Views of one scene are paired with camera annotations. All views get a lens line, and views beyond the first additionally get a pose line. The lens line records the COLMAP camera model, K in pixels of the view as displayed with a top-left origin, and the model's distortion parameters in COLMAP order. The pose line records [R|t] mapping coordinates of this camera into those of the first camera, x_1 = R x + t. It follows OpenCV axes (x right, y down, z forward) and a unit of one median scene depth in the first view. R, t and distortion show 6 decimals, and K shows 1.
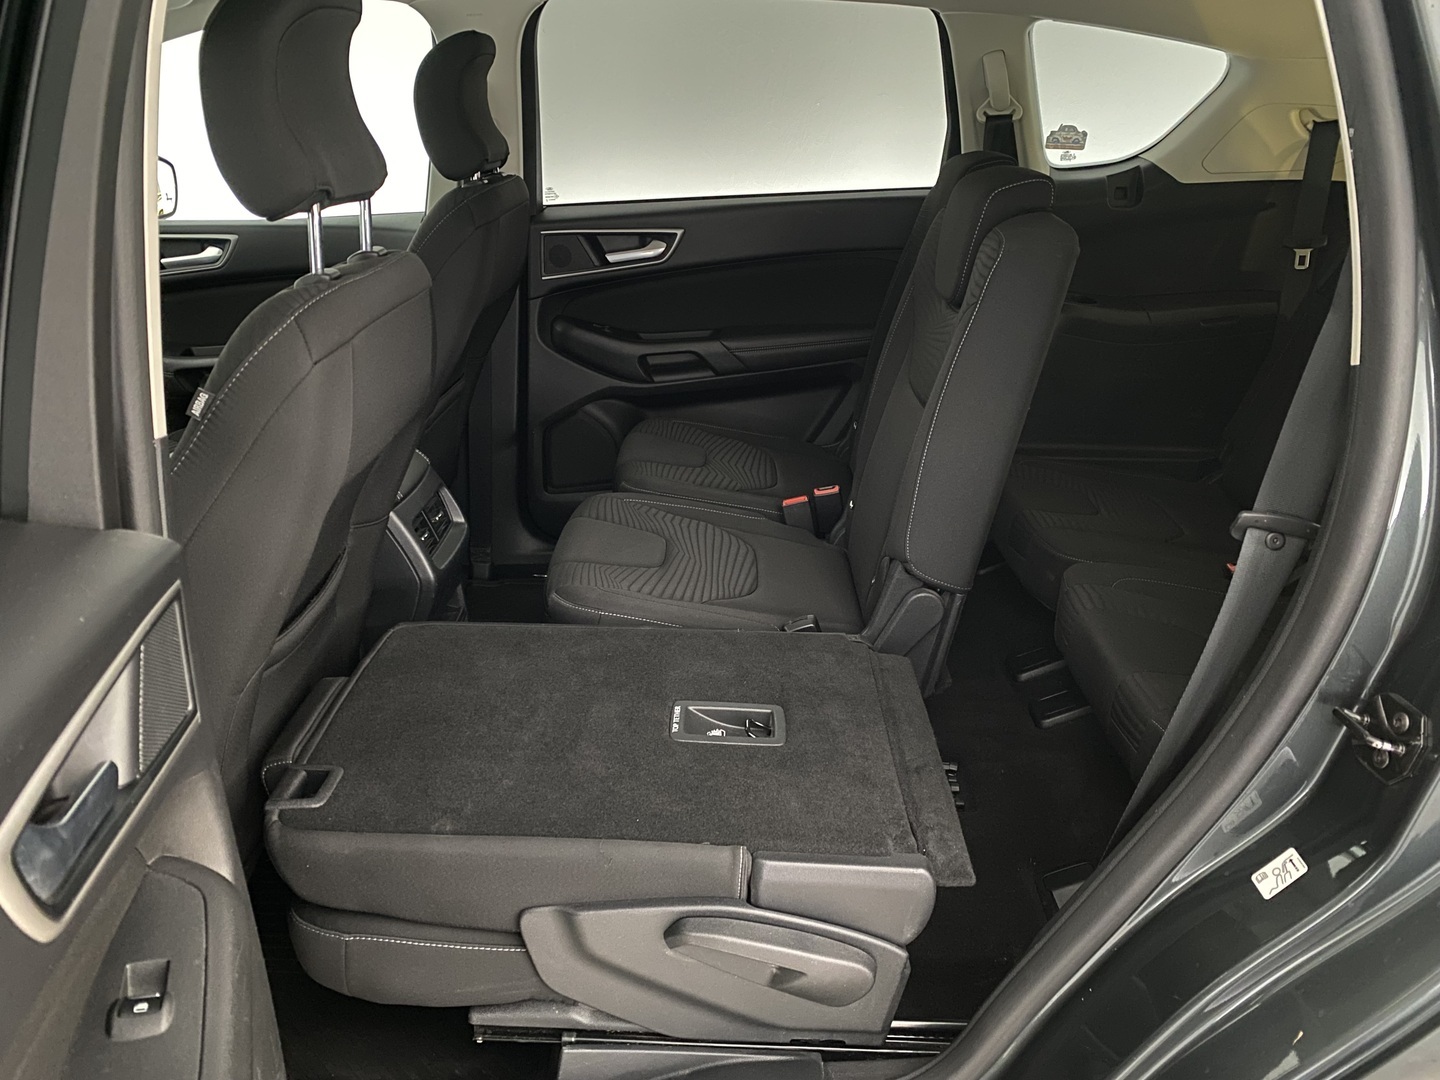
lens RADIAL K [[1096.3, 0, 720.0], [0, 1096.3, 540.0], [0, 0, 1]] dist [0.005798, -0.003925]
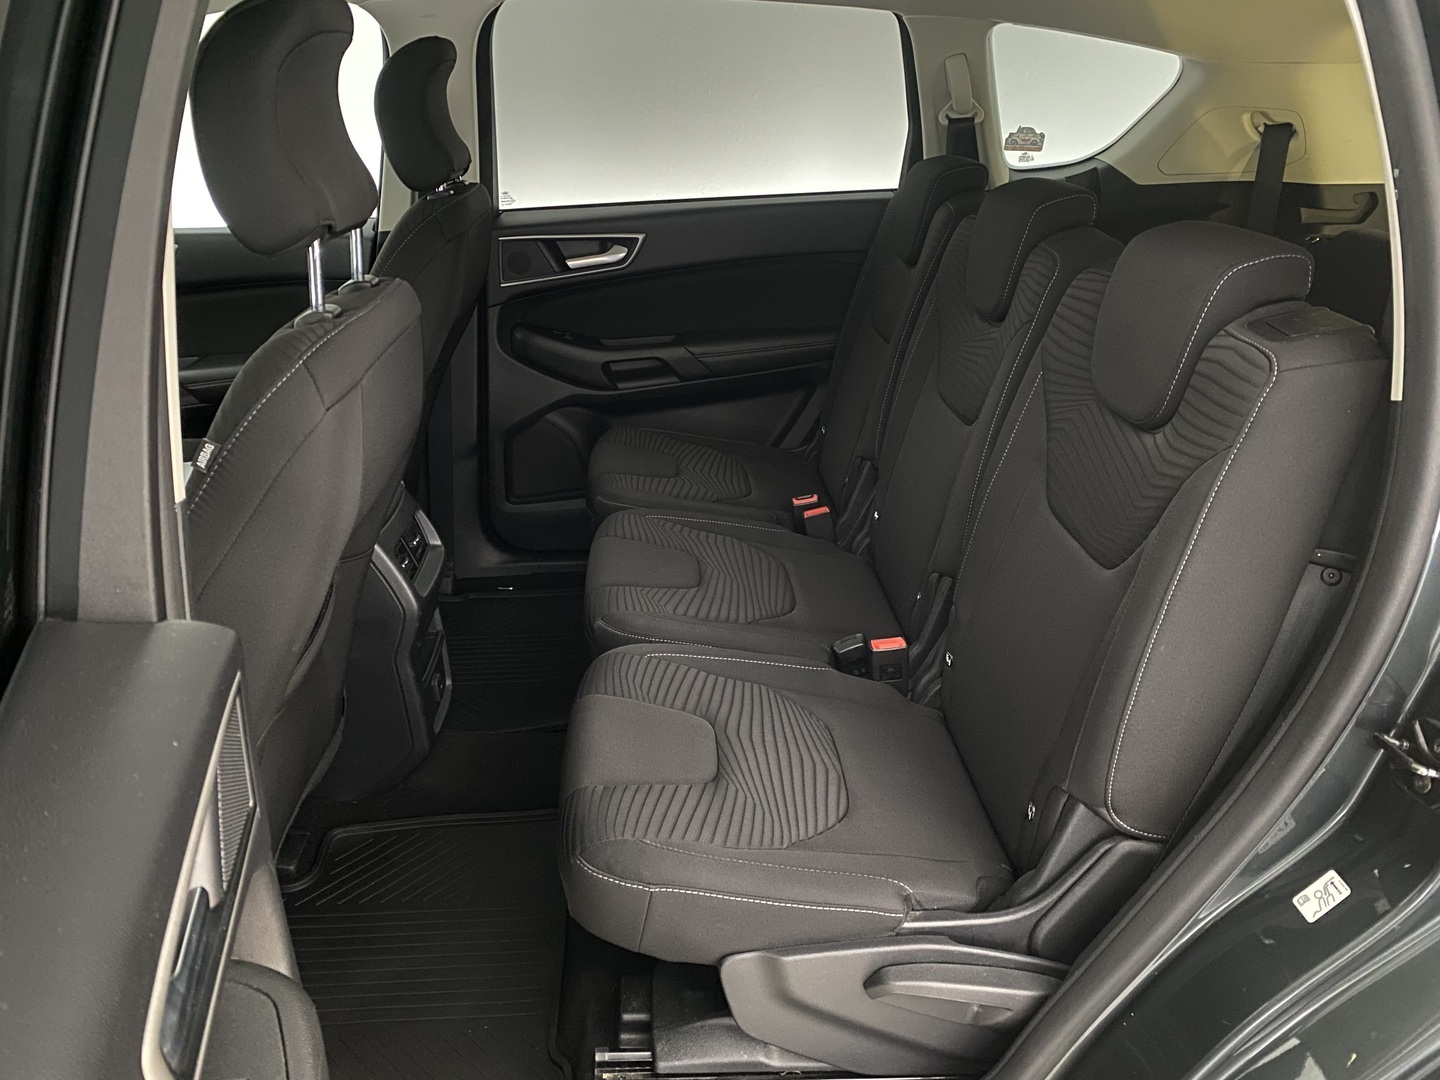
lens RADIAL K [[1095.7, 0, 722.8], [0, 1095.7, 538.1], [0, 0, 1]] dist [0.007853, -0.007958]
pose [[0.997173, -0.028943, 0.069335, -0.044913], [0.028067, 0.999514, 0.013566, -0.024638], [-0.069694, -0.011582, 0.997501, 0.012147]]
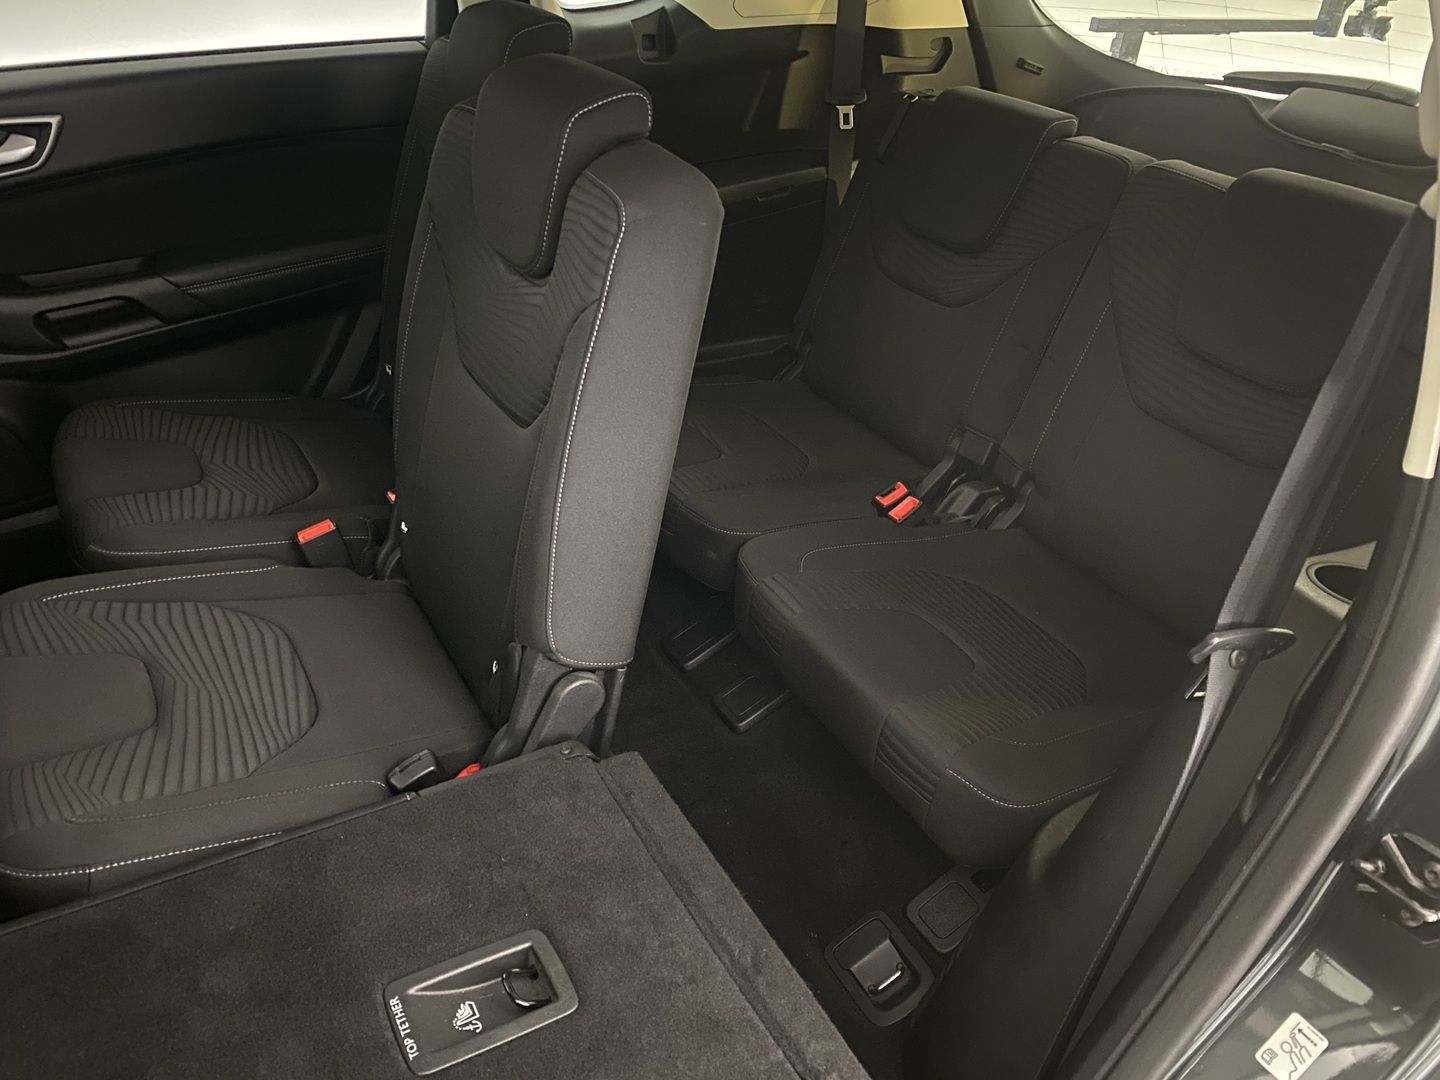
lens RADIAL K [[1095.7, 0, 722.8], [0, 1095.7, 538.1], [0, 0, 1]] dist [0.007853, -0.007958]
pose [[0.853880, -0.238254, 0.462734, -0.066337], [0.151056, 0.964248, 0.217733, -0.137286], [-0.498067, -0.116020, 0.859342, 0.233346]]
